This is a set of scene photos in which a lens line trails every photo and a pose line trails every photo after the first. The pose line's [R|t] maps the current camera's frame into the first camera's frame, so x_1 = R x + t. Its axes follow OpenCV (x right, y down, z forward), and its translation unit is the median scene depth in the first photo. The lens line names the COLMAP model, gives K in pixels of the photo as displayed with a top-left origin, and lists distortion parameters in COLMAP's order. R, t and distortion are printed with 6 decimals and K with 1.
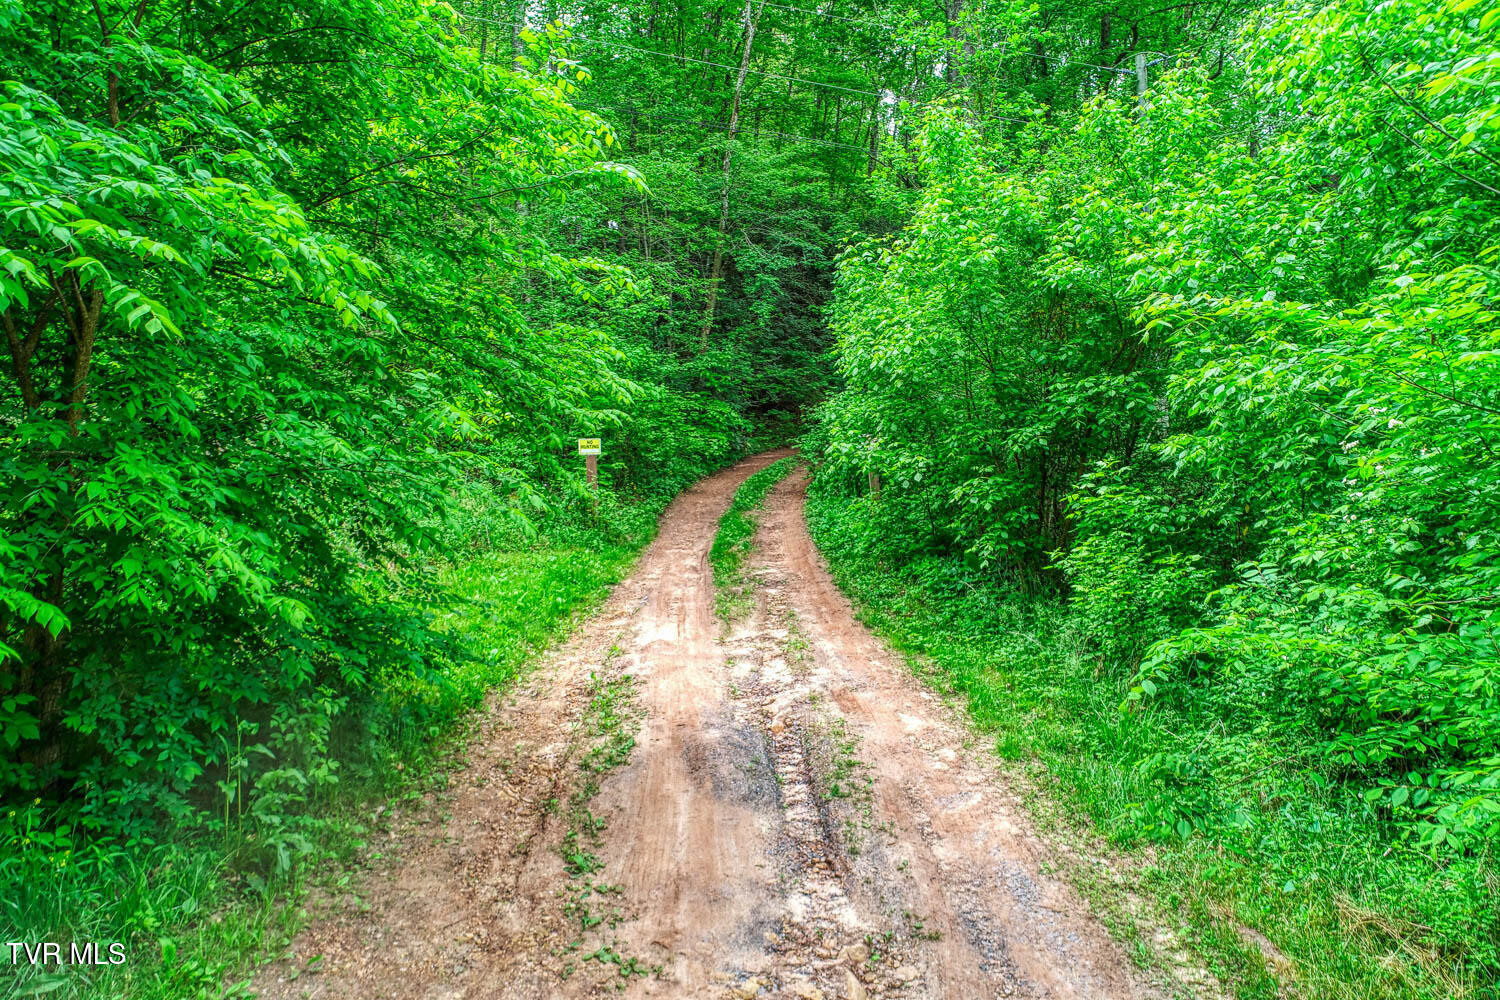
lens RADIAL K [[1007.5, 0, 750.0], [0, 1007.5, 500.0], [0, 0, 1]] dist [0.002624, -0.003541]
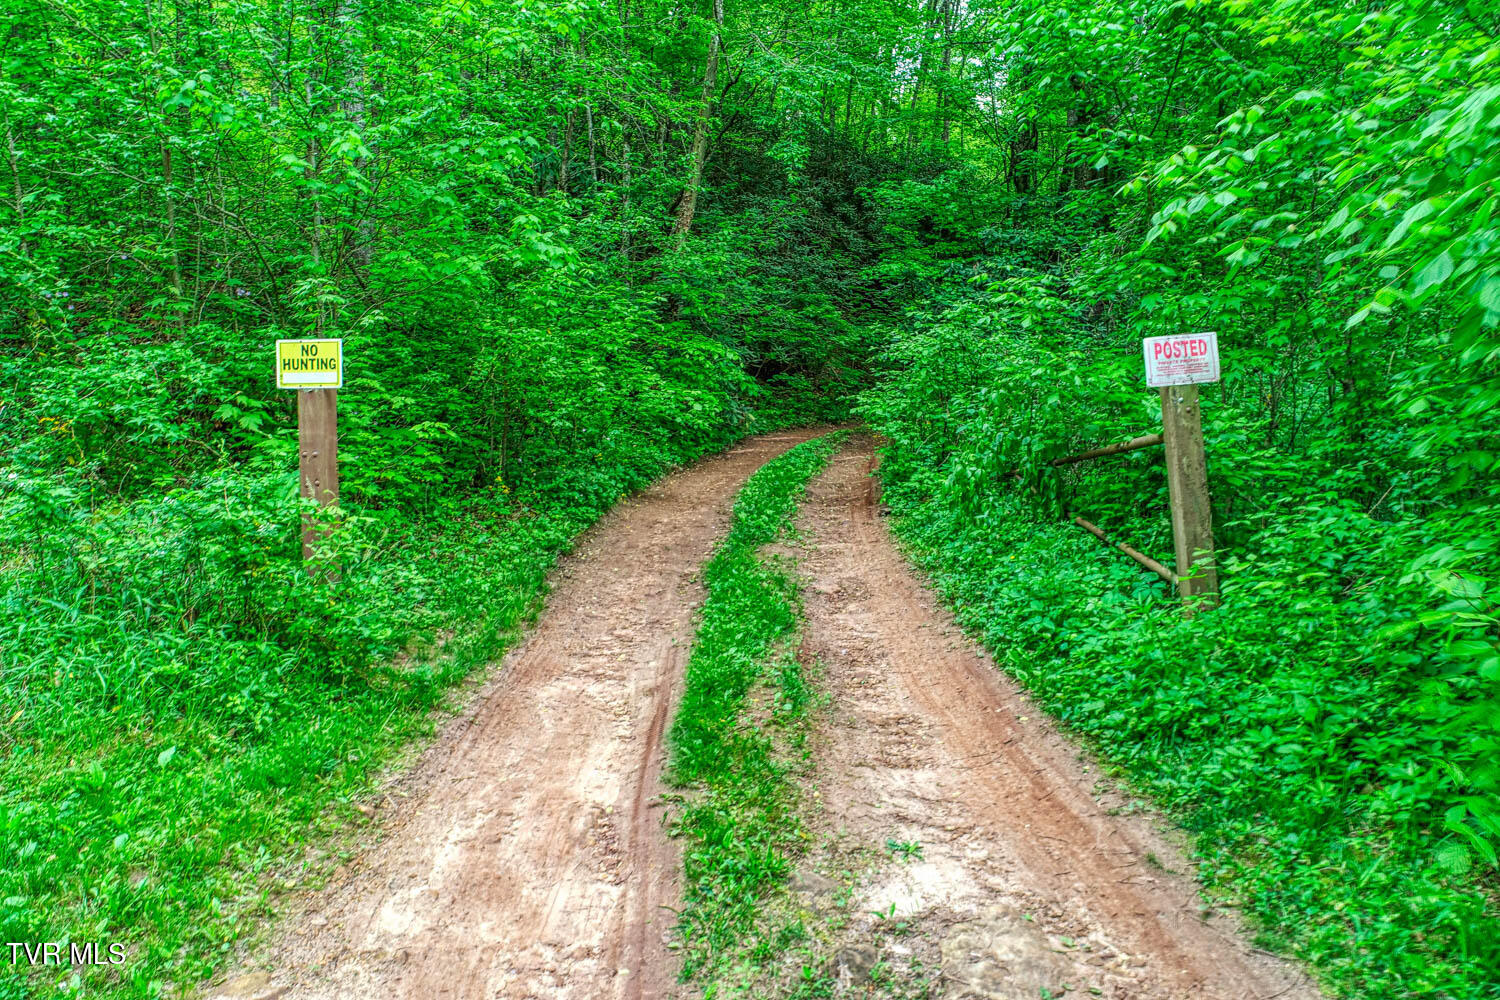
lens RADIAL K [[1007.5, 0, 750.0], [0, 1007.5, 500.0], [0, 0, 1]] dist [0.002624, -0.003541]
pose [[0.999682, 0.015077, 0.020233, -0.025396], [-0.015154, 0.999878, 0.003676, -0.013688], [-0.020176, -0.003982, 0.999789, 0.733855]]
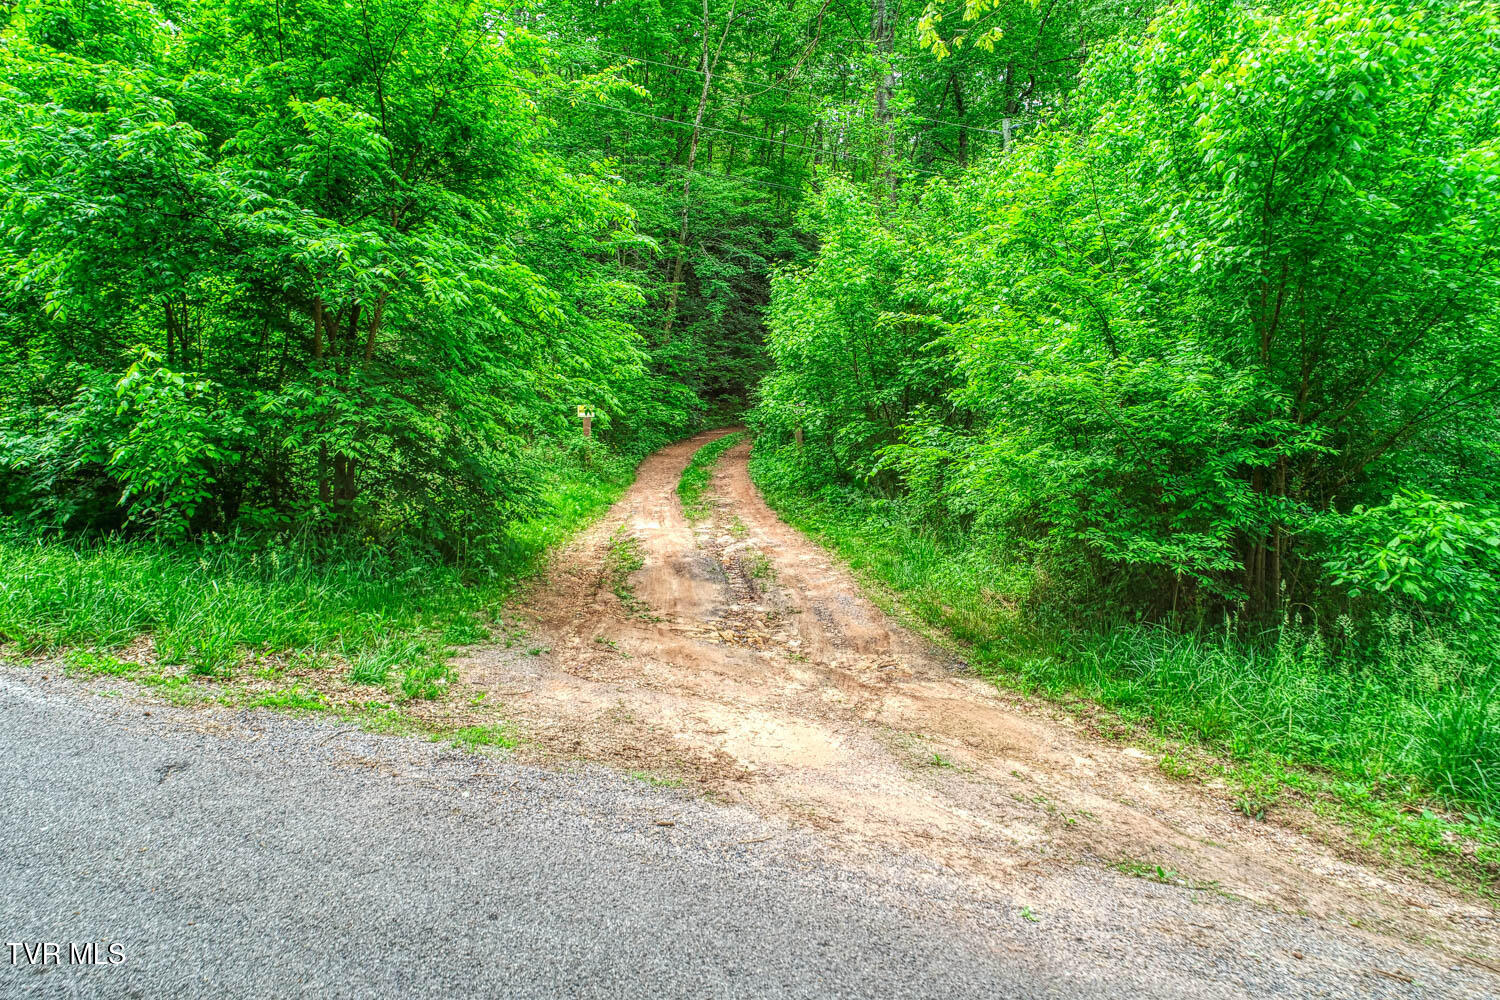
lens RADIAL K [[1007.5, 0, 750.0], [0, 1007.5, 500.0], [0, 0, 1]] dist [0.002624, -0.003541]
pose [[0.998769, 0.006270, 0.049202, -0.008526], [-0.006454, 0.999973, 0.003585, 0.063536], [-0.049178, -0.003898, 0.998782, -0.369529]]
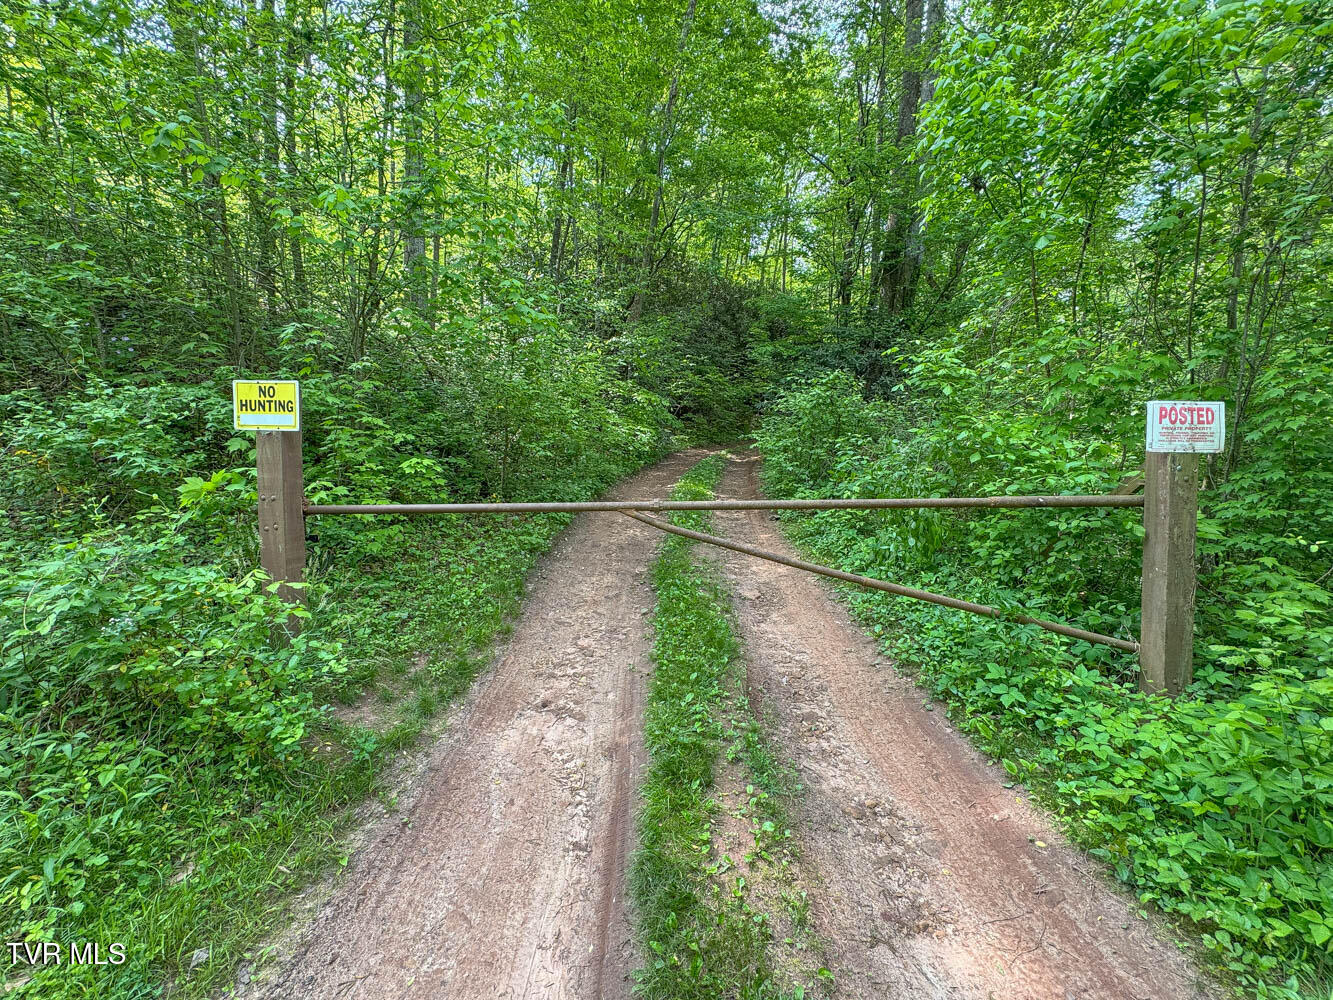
lens RADIAL K [[520.6, 0, 666.5], [0, 520.6, 500.0], [0, 0, 1]] dist [-0.002964, -0.000124]
pose [[0.998573, 0.040161, 0.035203, -0.044501], [-0.041850, 0.997940, 0.048634, -0.044556], [-0.033178, -0.050038, 0.998196, 0.937354]]
